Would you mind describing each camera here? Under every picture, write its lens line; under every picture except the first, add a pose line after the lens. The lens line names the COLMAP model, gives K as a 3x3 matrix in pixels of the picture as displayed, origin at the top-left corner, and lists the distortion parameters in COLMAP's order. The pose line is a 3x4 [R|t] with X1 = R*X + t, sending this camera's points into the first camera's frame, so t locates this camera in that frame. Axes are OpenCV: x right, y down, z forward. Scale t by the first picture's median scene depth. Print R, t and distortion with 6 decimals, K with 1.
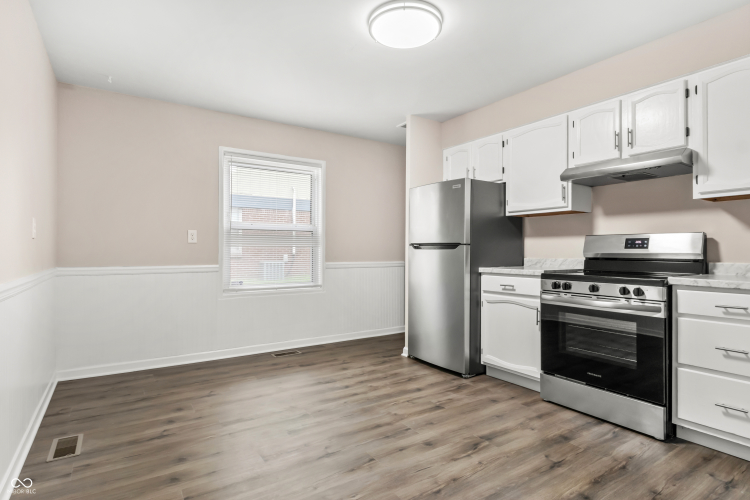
lens RADIAL K [[401.4, 0, 375.0], [0, 401.4, 250.0], [0, 0, 1]] dist [-0.000003, 0.000107]
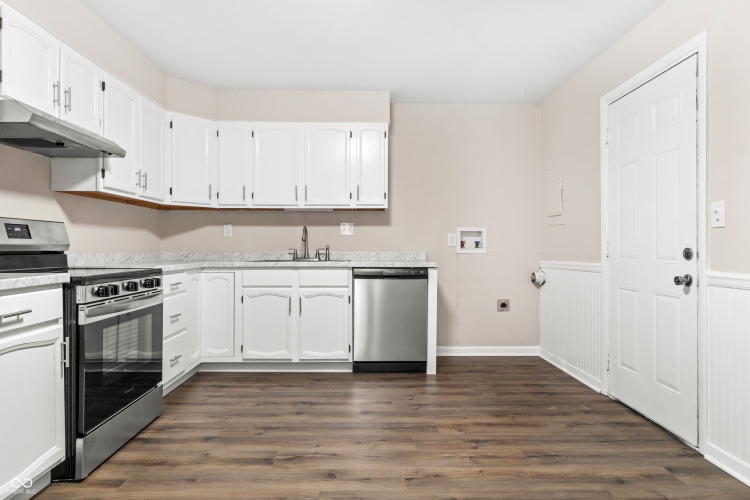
lens RADIAL K [[420.4, 0, 375.0], [0, 420.4, 250.0], [0, 0, 1]] dist [0.000445, 0.000070]
pose [[-0.851328, -0.004263, 0.524616, -0.360483], [-0.004248, 0.999990, 0.001233, 0.016956], [-0.524616, -0.001178, -0.851338, 1.544192]]
